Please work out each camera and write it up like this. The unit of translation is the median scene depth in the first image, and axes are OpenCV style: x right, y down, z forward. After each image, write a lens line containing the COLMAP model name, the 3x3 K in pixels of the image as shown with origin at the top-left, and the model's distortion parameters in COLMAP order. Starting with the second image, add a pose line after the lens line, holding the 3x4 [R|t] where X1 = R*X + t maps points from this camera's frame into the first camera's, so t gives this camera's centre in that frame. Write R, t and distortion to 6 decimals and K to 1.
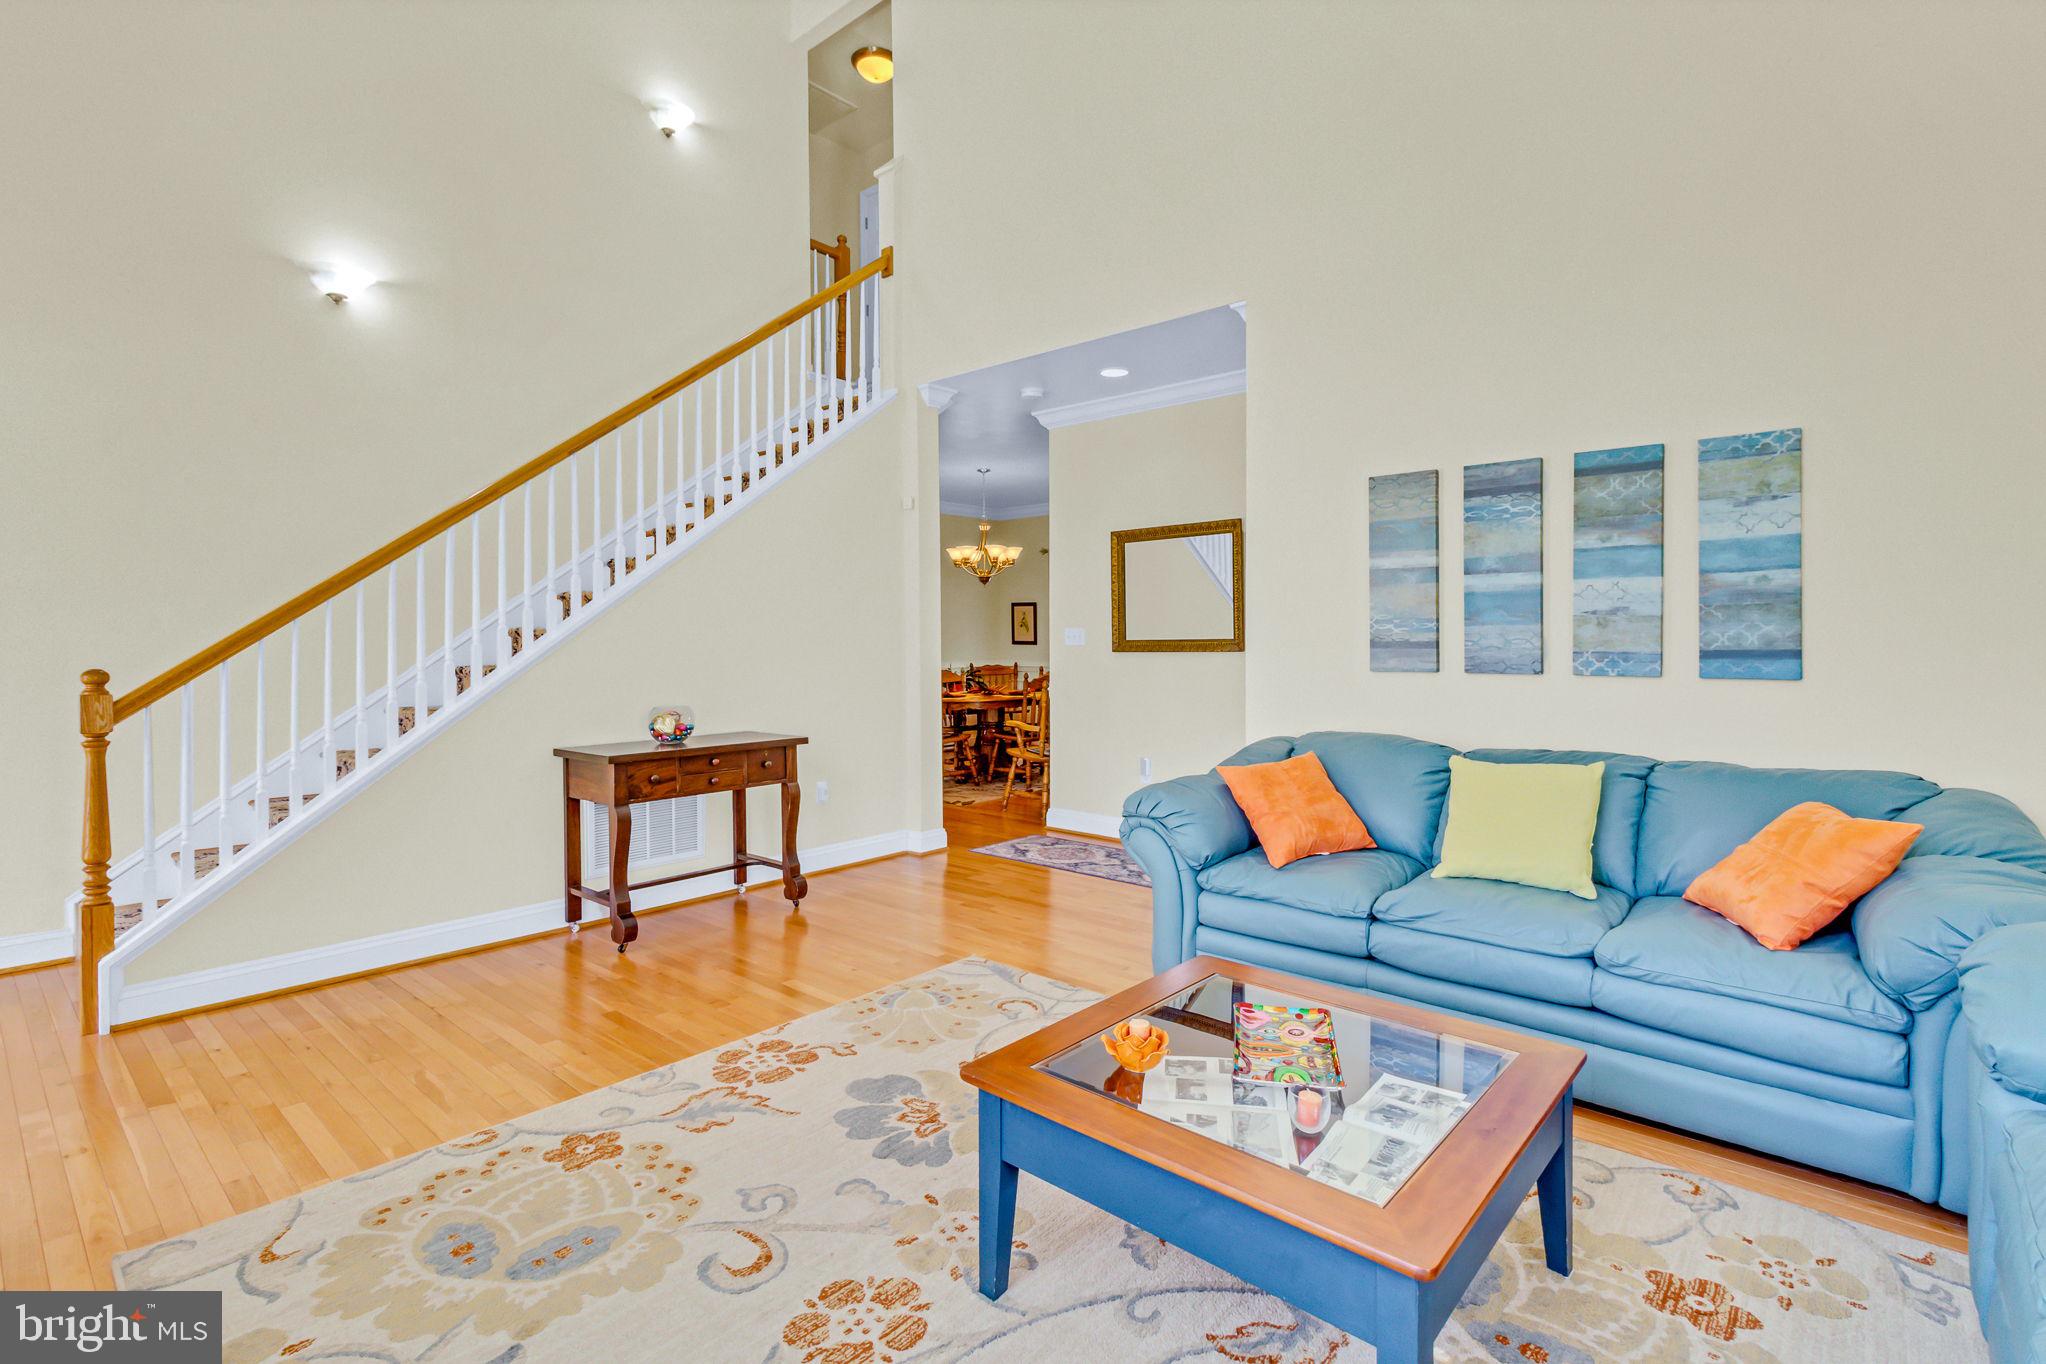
lens RADIAL K [[963.5, 0, 1034.0], [0, 963.5, 646.2], [0, 0, 1]] dist [-0.001515, 0.000215]
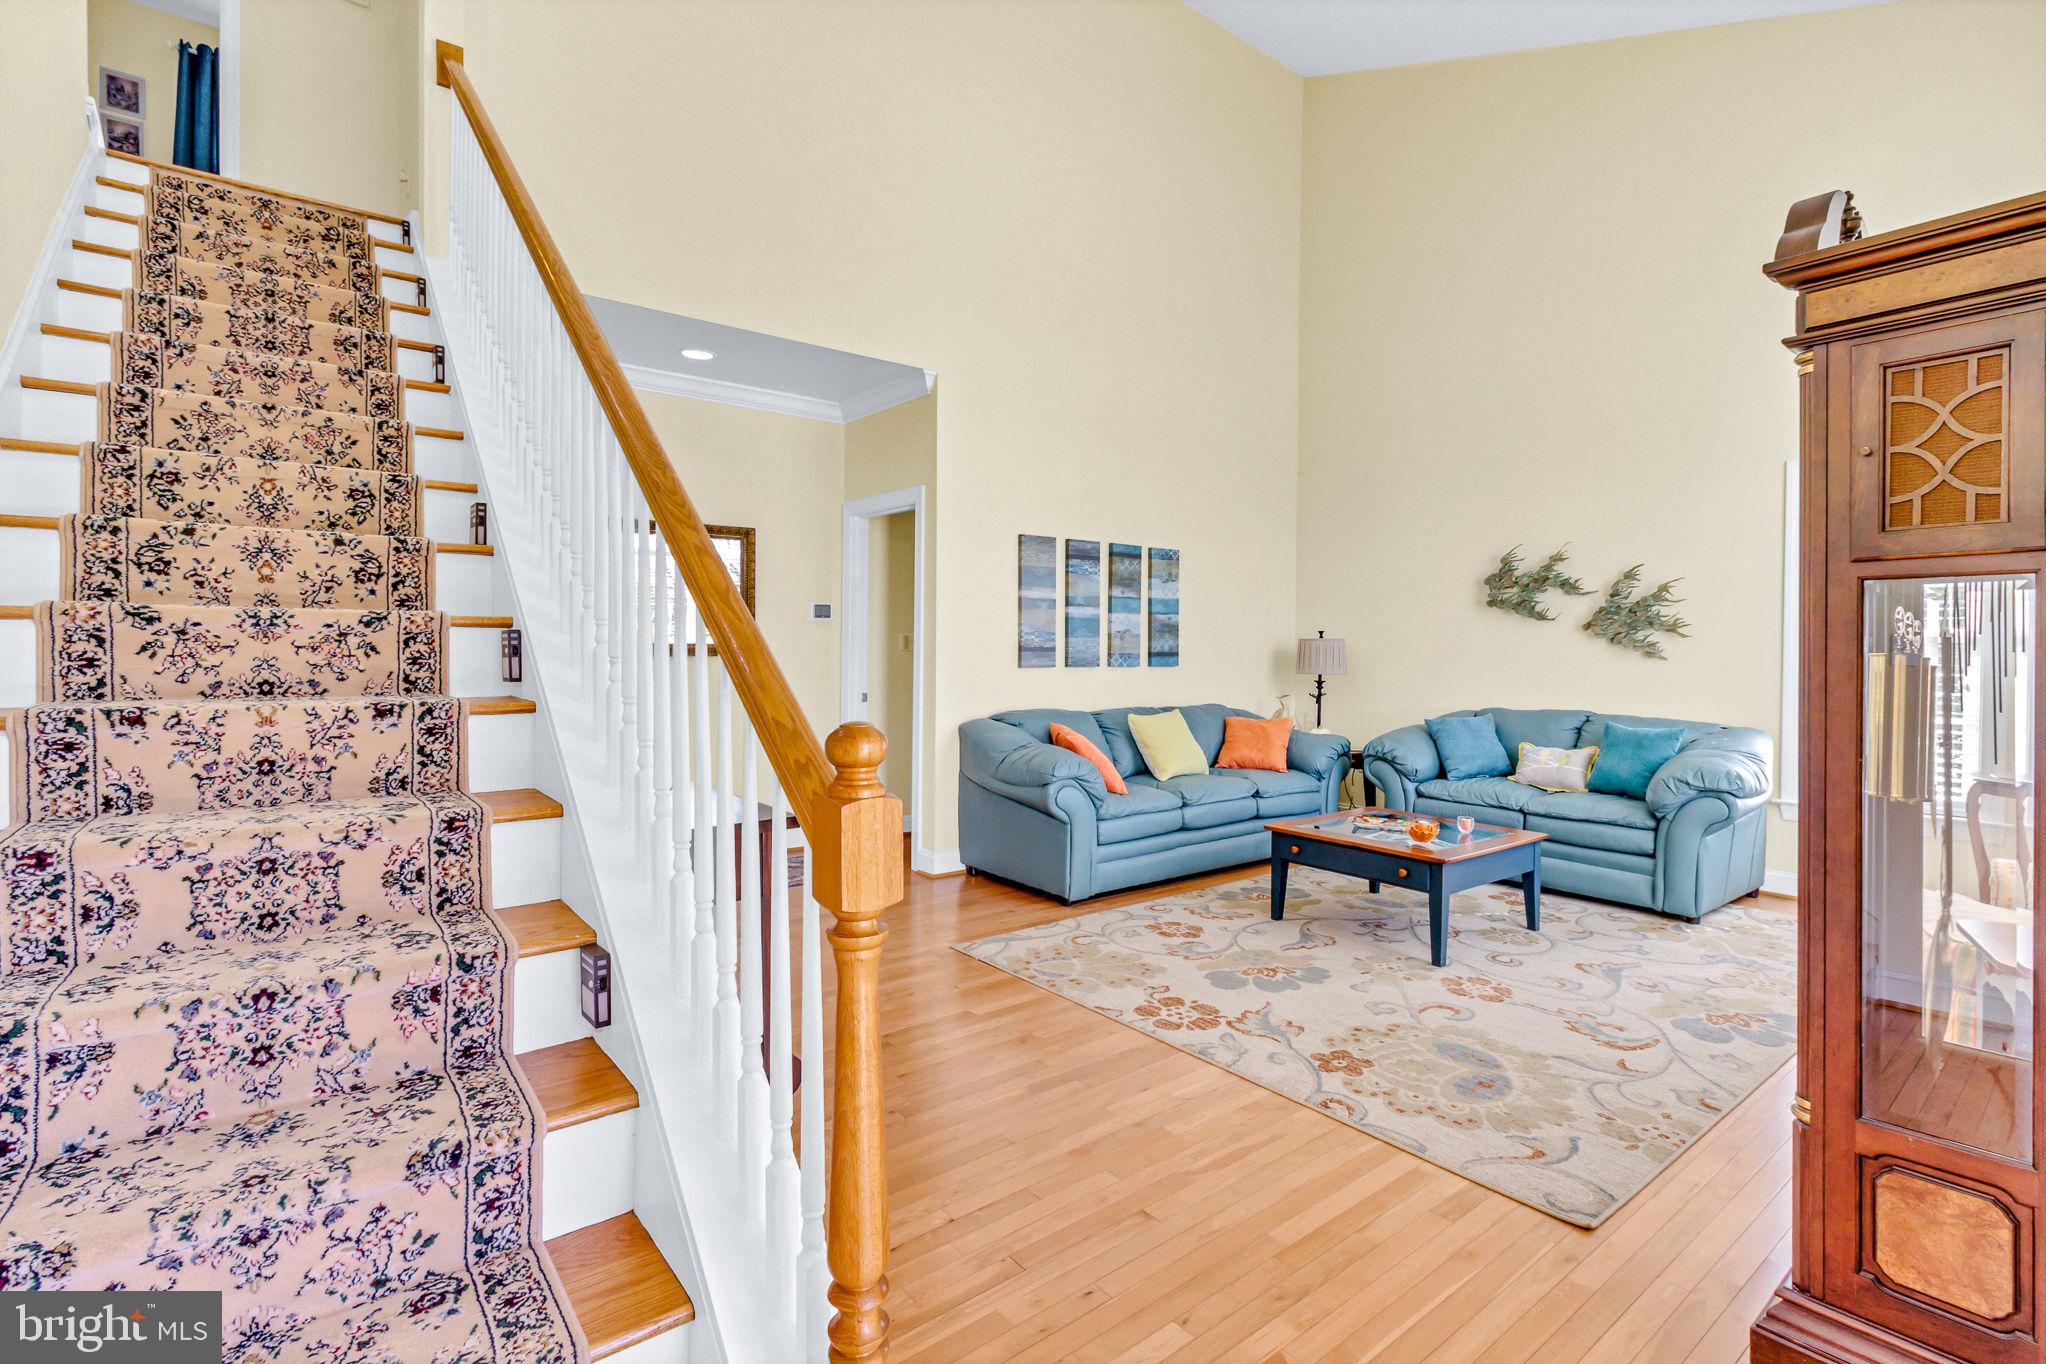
lens RADIAL K [[963.5, 0, 1034.0], [0, 963.5, 646.2], [0, 0, 1]] dist [-0.001515, 0.000215]
pose [[0.178924, 0.001780, 0.983861, -1.322654], [0.001141, 0.999997, -0.002016, -0.004910], [-0.983862, 0.001484, 0.178922, 0.882703]]
